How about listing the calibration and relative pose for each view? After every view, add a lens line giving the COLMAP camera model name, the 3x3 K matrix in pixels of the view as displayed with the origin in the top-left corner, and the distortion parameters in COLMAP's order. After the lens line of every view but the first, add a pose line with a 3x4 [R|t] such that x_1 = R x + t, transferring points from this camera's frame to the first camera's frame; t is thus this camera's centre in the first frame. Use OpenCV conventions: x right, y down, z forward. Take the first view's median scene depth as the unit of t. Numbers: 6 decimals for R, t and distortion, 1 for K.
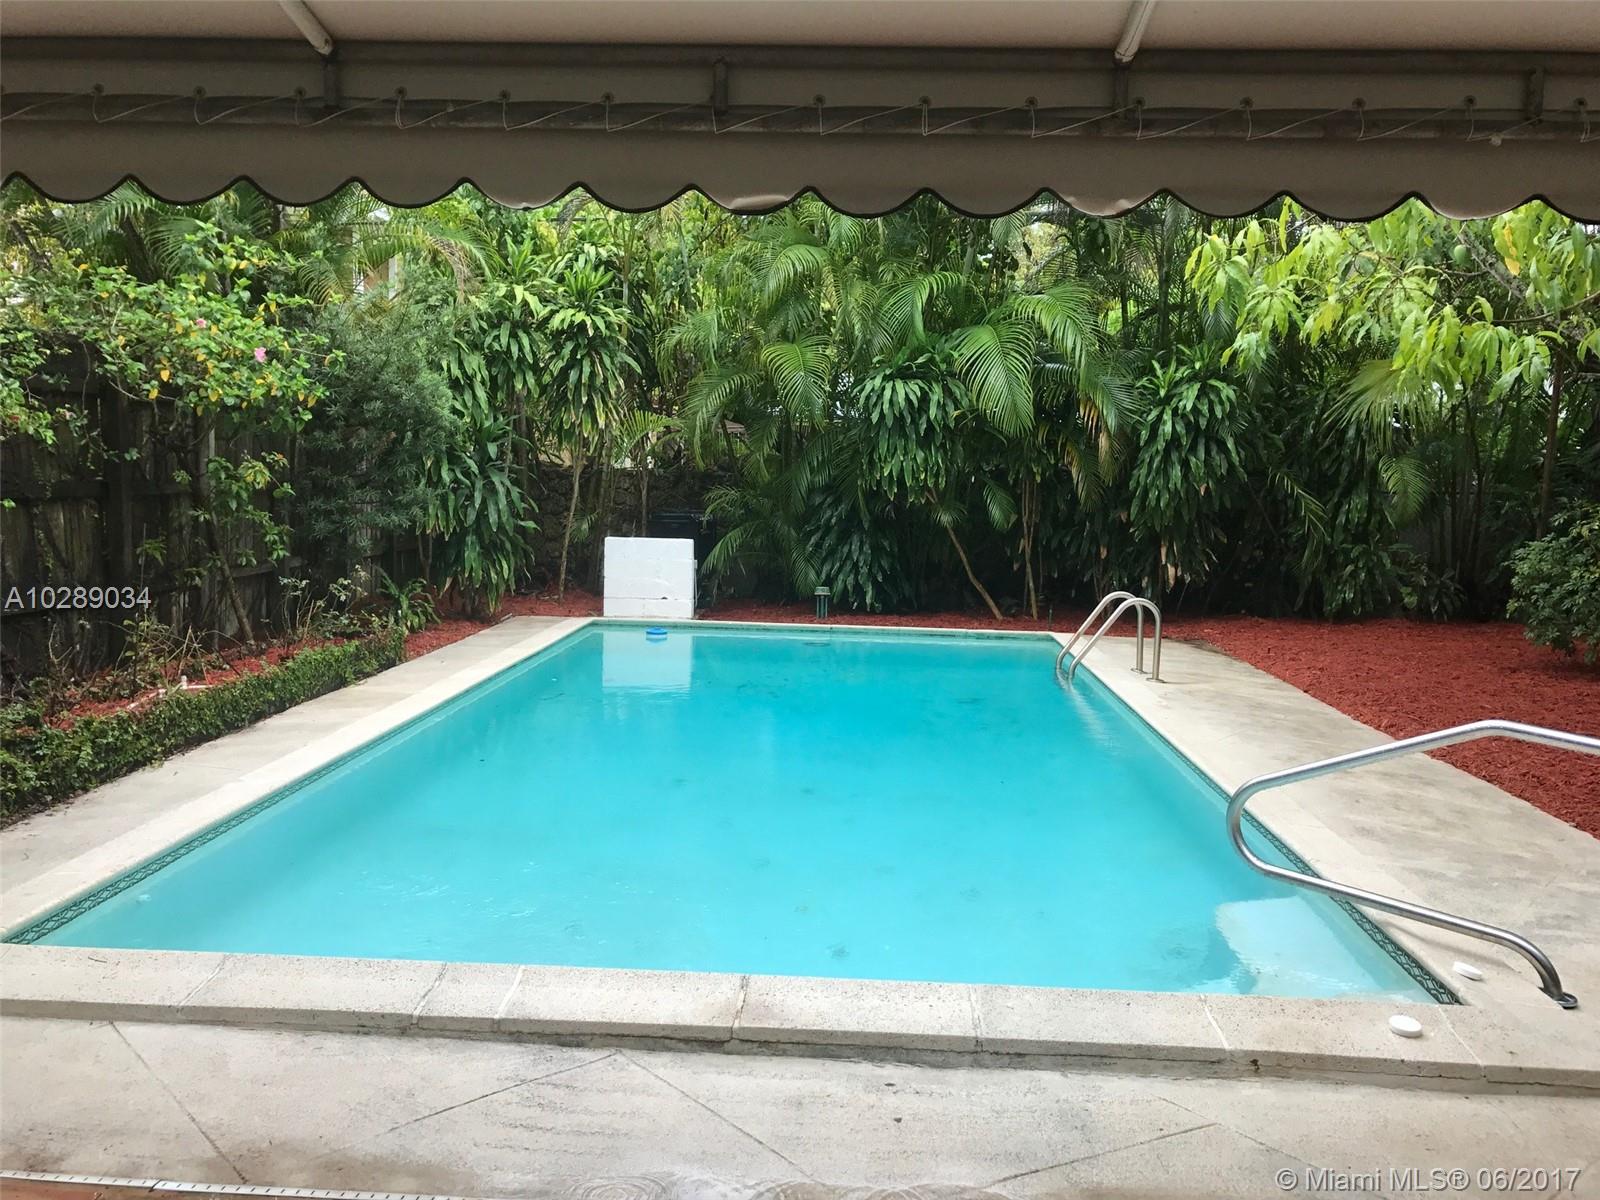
lens RADIAL K [[1251.4, 0, 801.6], [0, 1251.4, 558.1], [0, 0, 1]] dist [0.089057, -0.118816]
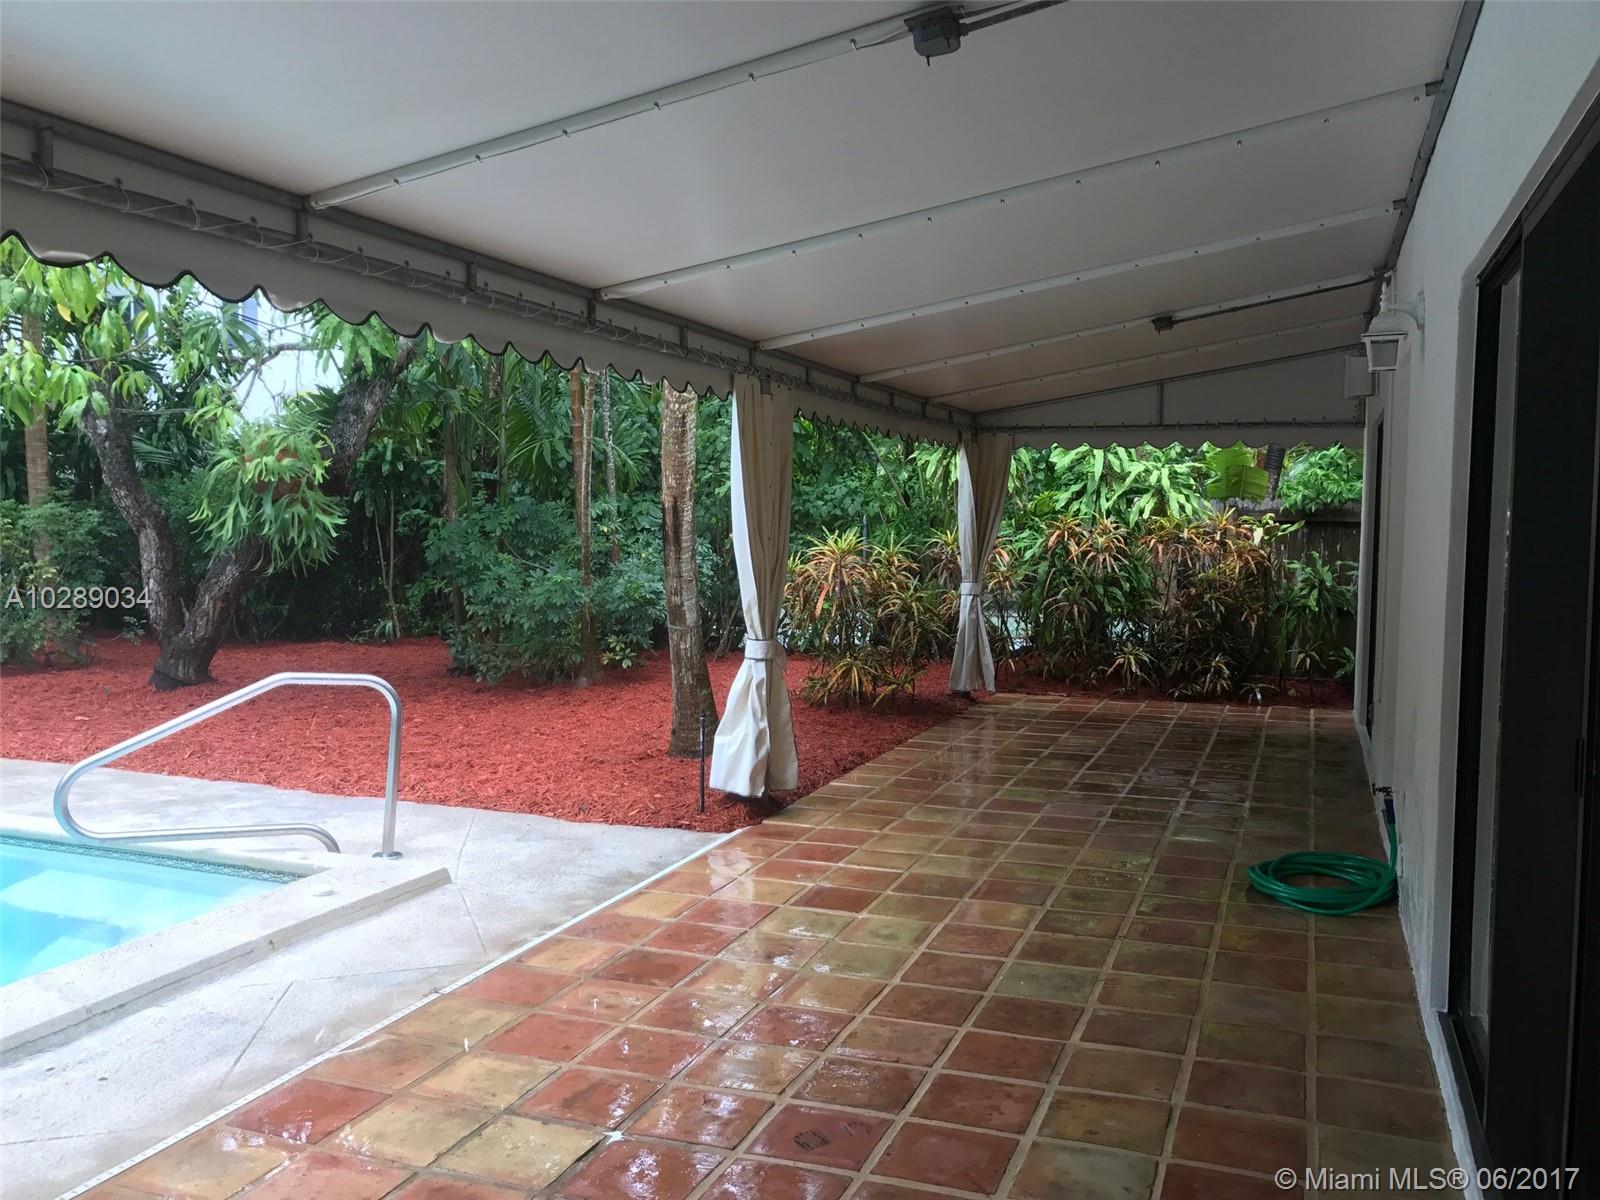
lens RADIAL K [[1316.2, 0, 794.3], [0, 1316.2, 594.5], [0, 0, 1]] dist [0.114383, -0.221497]
pose [[0.321959, -0.076811, 0.943633, -0.213189], [0.059710, 0.996367, 0.060731, -0.004526], [-0.944869, 0.036792, 0.325375, 0.005555]]
